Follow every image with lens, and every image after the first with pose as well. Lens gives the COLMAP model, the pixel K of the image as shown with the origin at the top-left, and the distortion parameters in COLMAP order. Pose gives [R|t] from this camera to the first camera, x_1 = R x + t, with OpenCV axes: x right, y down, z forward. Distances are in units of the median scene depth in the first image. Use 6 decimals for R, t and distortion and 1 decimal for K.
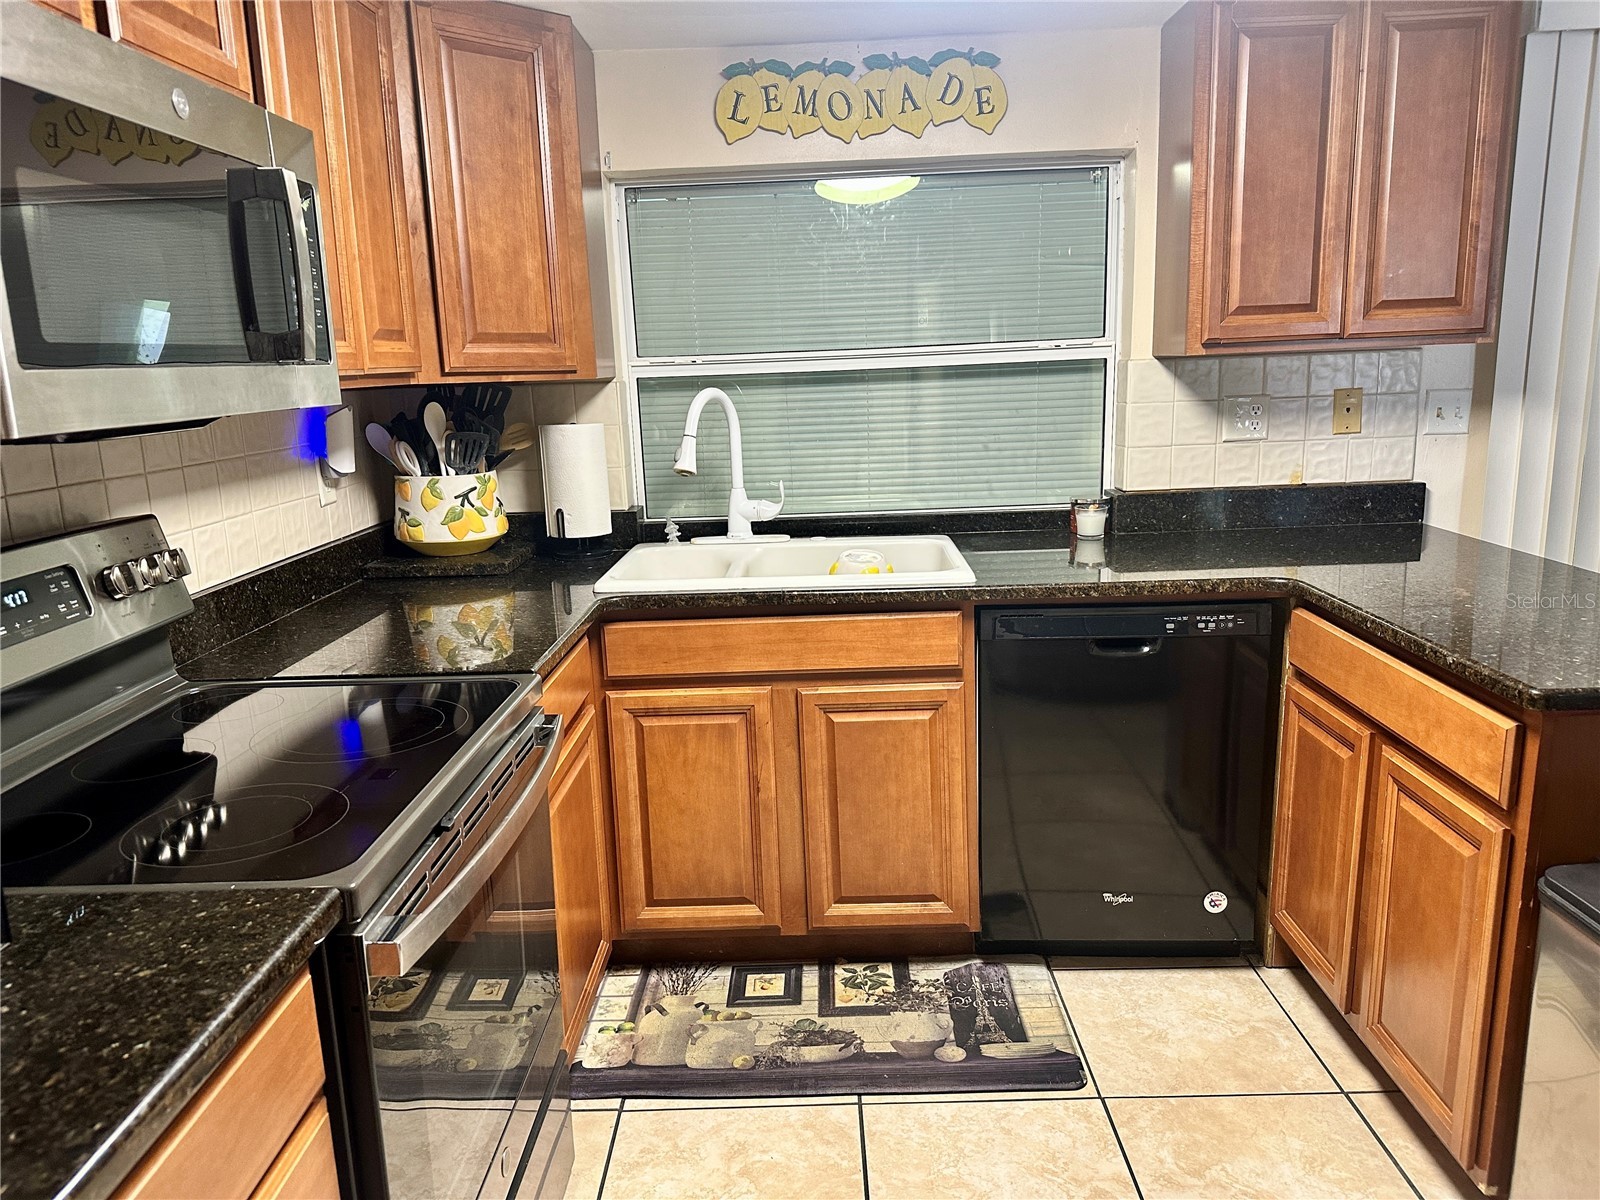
lens RADIAL K [[1119.7, 0, 795.4], [0, 1119.7, 604.0], [0, 0, 1]] dist [0.113163, -0.191523]
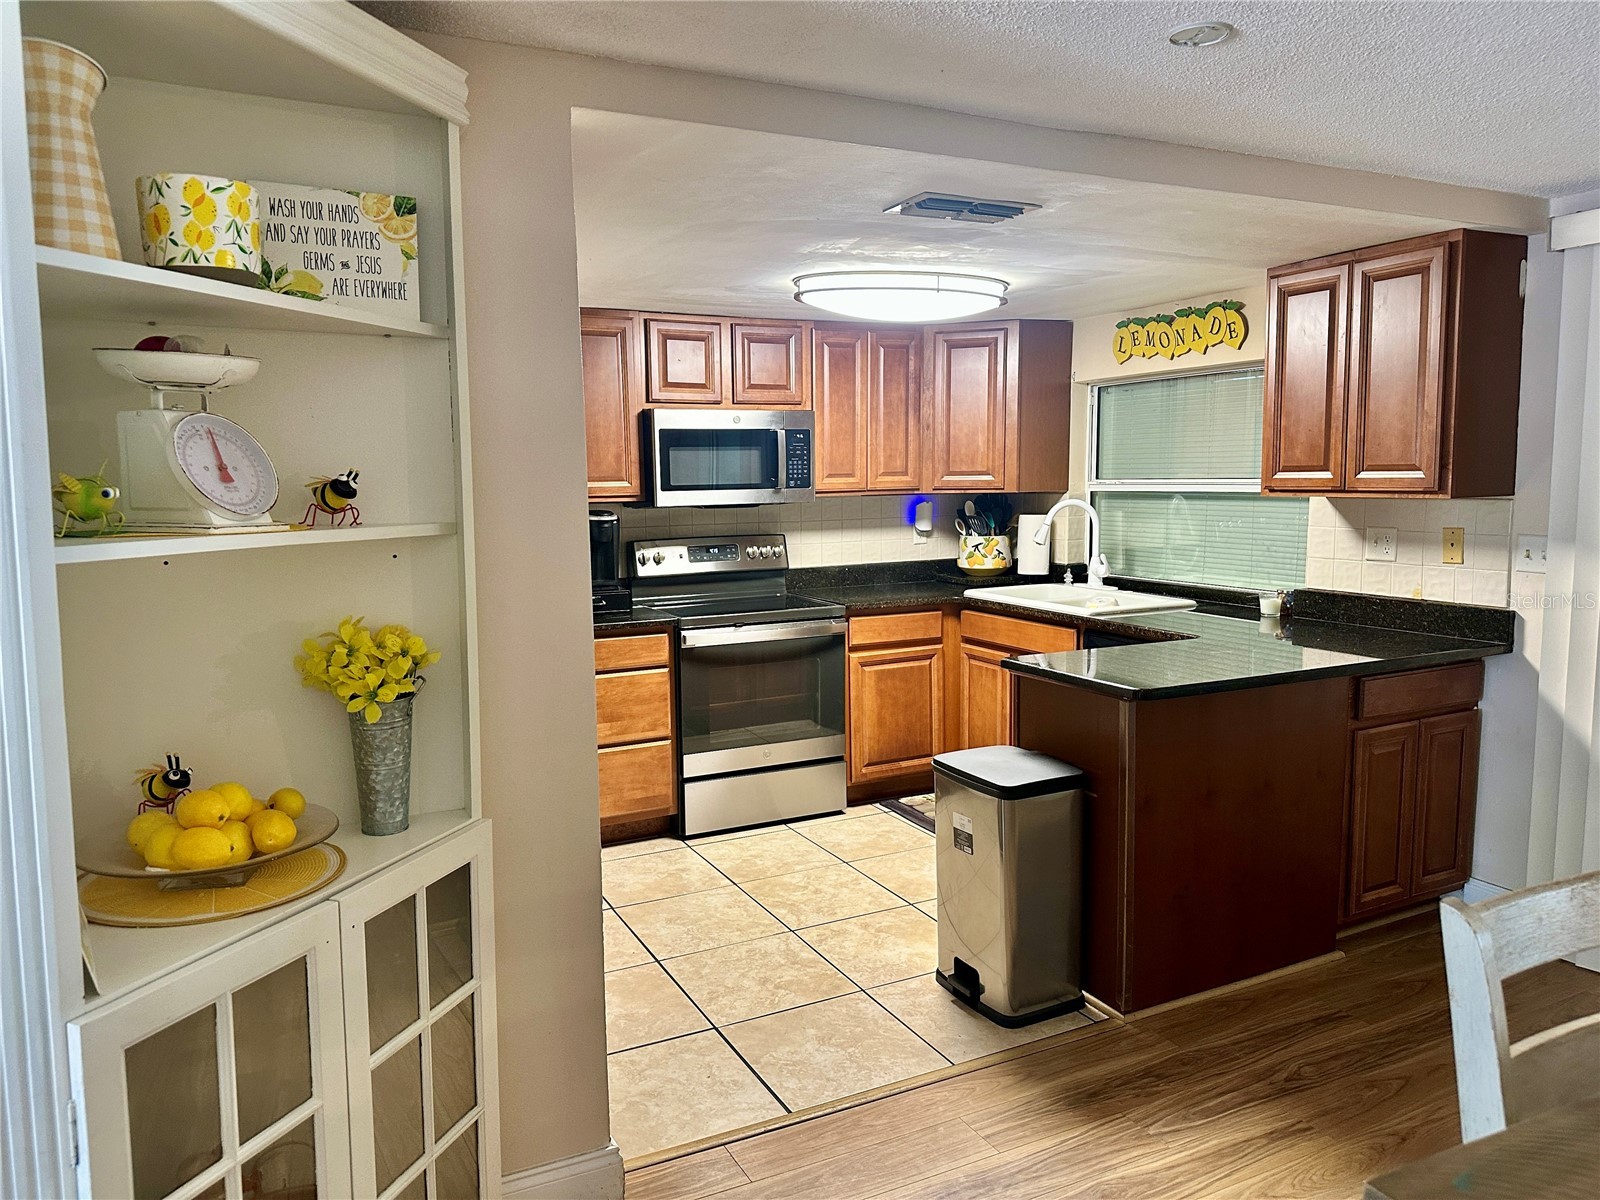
lens RADIAL K [[1112.2, 0, 791.5], [0, 1112.2, 604.8], [0, 0, 1]] dist [0.148309, -0.279197]
pose [[0.457045, 0.135879, -0.879003, 1.418554], [-0.187775, 0.980728, 0.053969, -0.041005], [0.869397, 0.140388, 0.473751, -0.241887]]
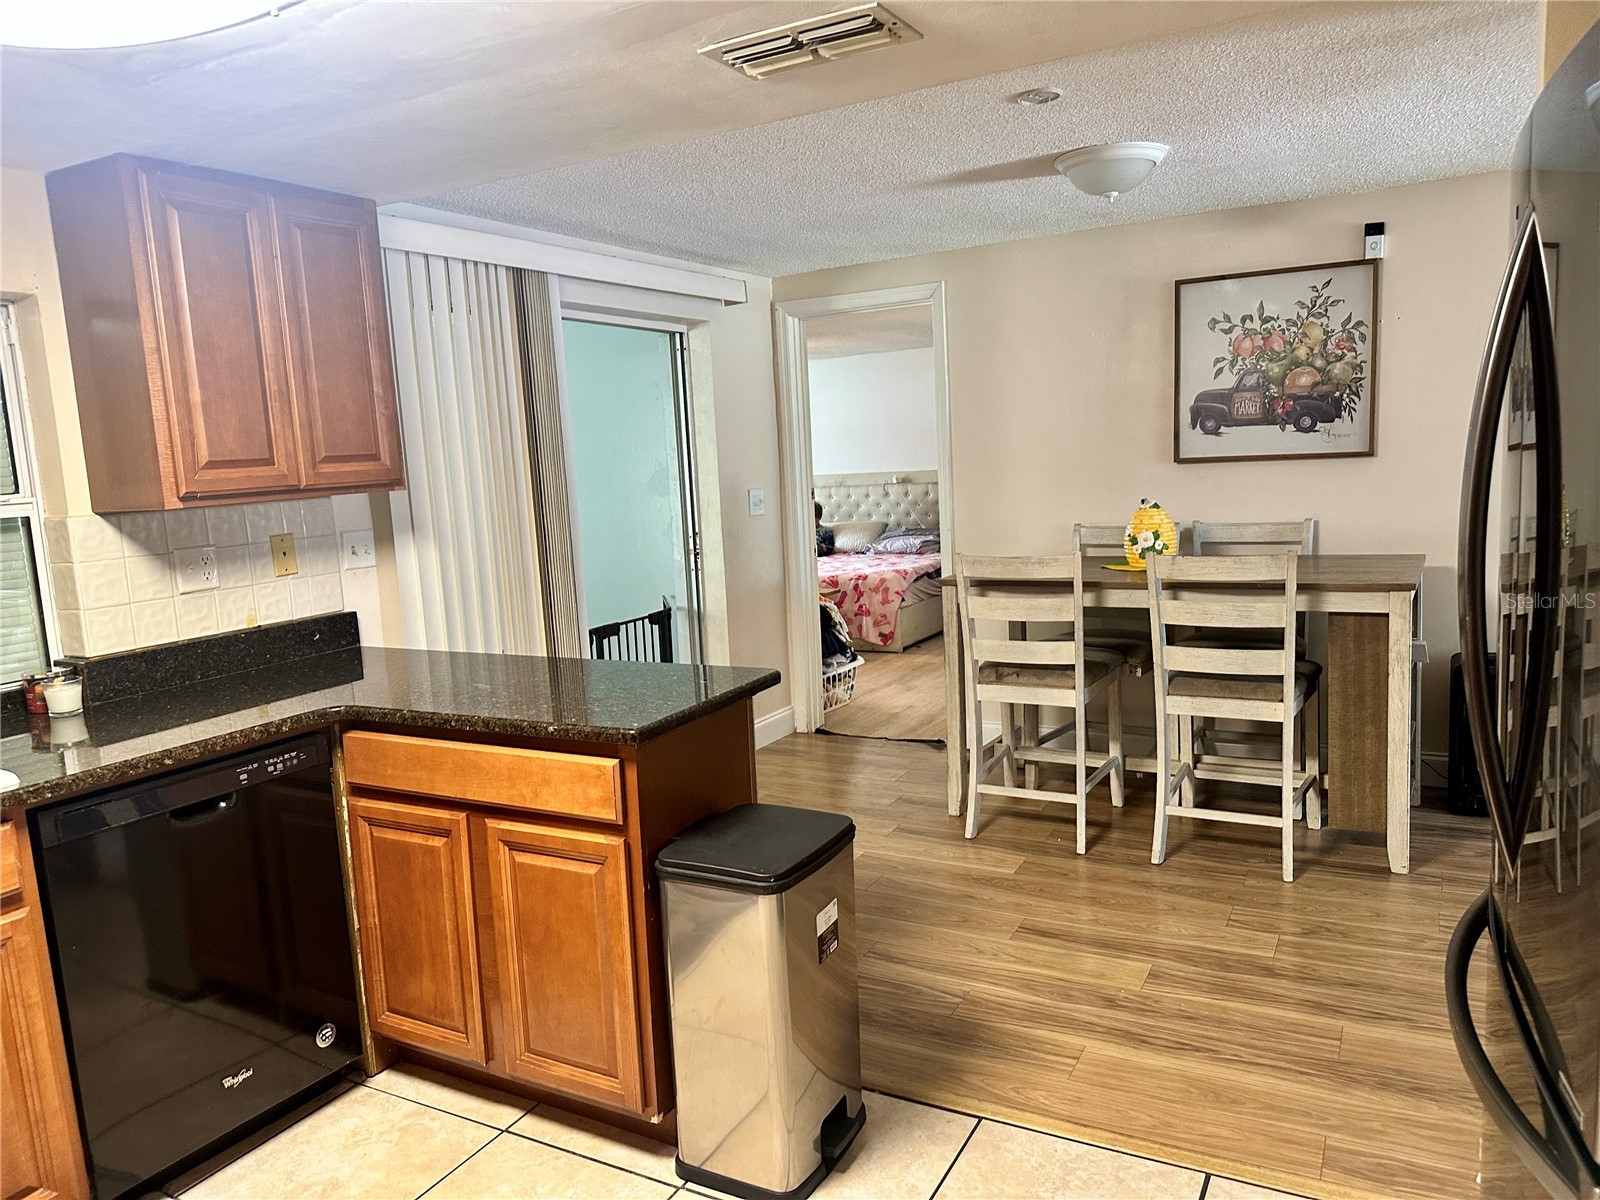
lens RADIAL K [[1119.7, 0, 795.4], [0, 1119.7, 604.0], [0, 0, 1]] dist [0.113163, -0.191523]
pose [[0.470124, -0.110513, 0.875654, -0.269647], [0.222474, 0.974932, 0.003601, -0.022084], [-0.854101, 0.193117, 0.482926, 0.079048]]
